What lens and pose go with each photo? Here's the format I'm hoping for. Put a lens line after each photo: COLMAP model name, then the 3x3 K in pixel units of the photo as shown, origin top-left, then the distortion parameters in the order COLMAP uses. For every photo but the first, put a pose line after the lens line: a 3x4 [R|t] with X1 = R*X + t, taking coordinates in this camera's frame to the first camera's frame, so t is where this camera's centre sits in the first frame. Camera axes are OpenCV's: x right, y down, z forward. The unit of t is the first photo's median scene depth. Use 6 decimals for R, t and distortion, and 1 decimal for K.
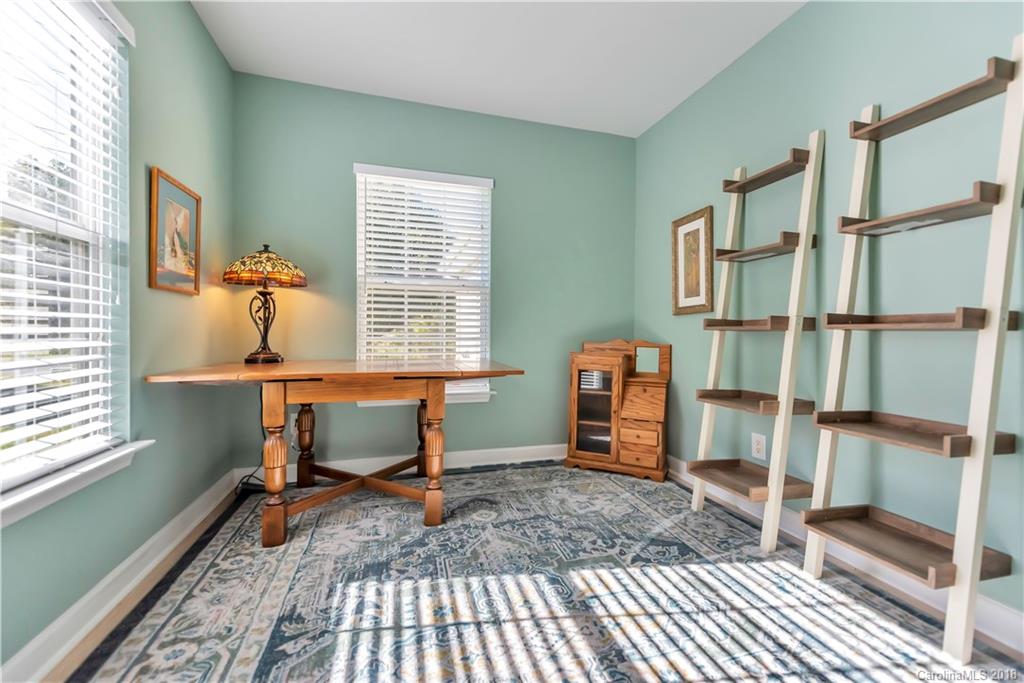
lens RADIAL K [[413.7, 0, 518.0], [0, 413.7, 331.9], [0, 0, 1]] dist [0.009582, -0.000581]
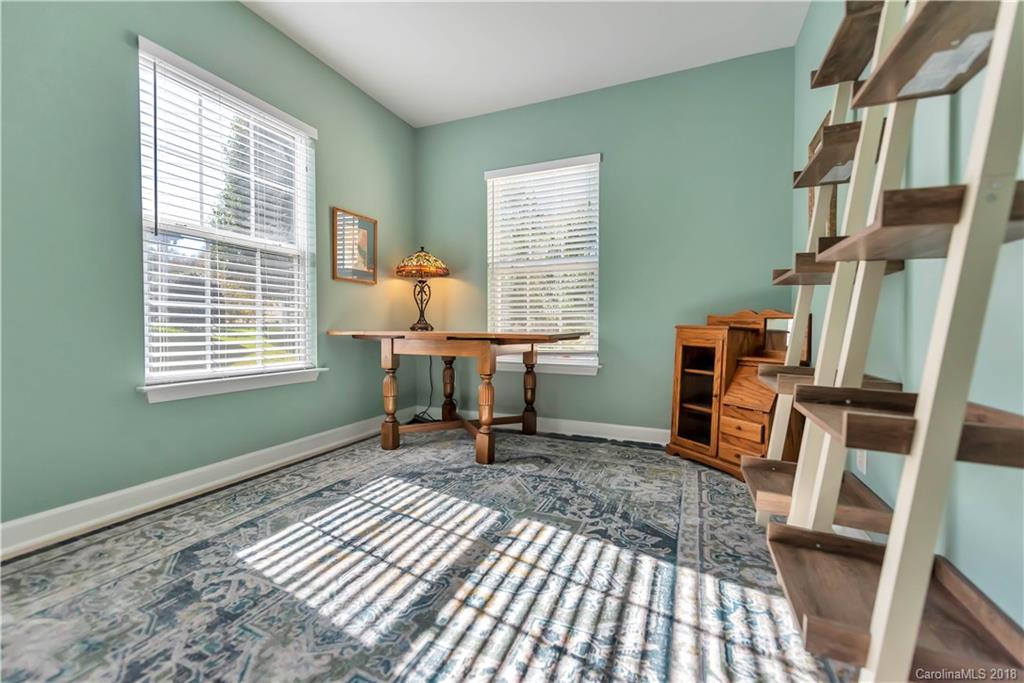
lens RADIAL K [[413.7, 0, 518.0], [0, 413.7, 331.9], [0, 0, 1]] dist [0.009582, -0.000581]
pose [[0.772590, 0.002316, -0.634901, 0.777830], [0.003842, 0.999958, 0.008323, 0.097274], [0.634894, -0.008869, 0.772548, 0.184552]]
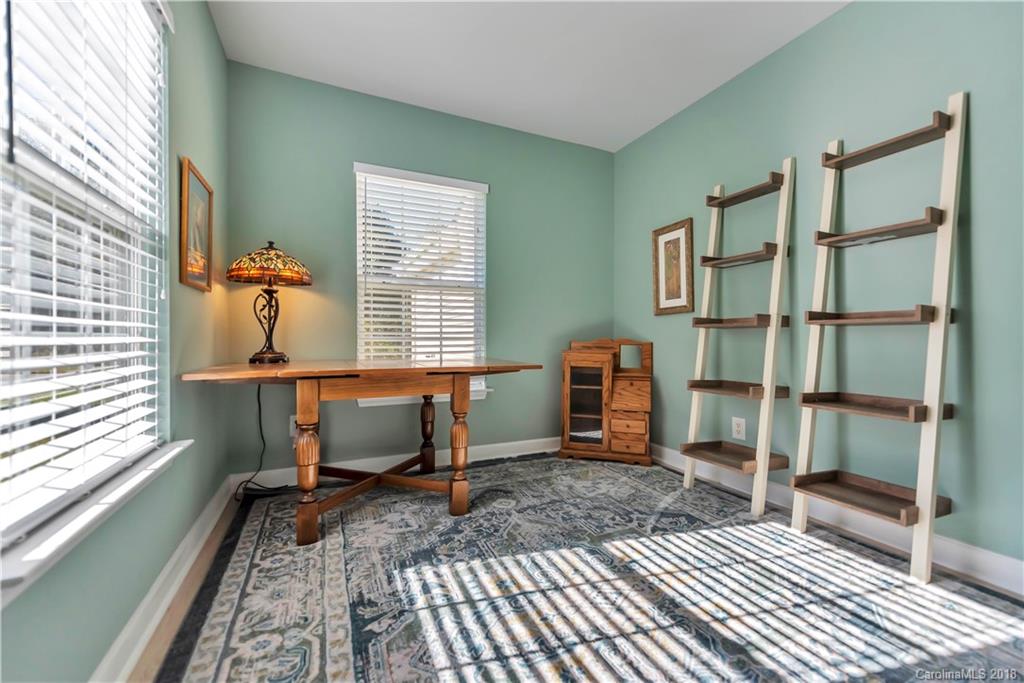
lens RADIAL K [[413.3, 0, 516.3], [0, 413.3, 334.6], [0, 0, 1]] dist [0.011199, 0.000257]
pose [[0.989569, -0.005032, 0.143972, -0.261641], [0.005659, 0.999976, -0.003947, 0.022385], [-0.143949, 0.004720, 0.989574, -0.065667]]
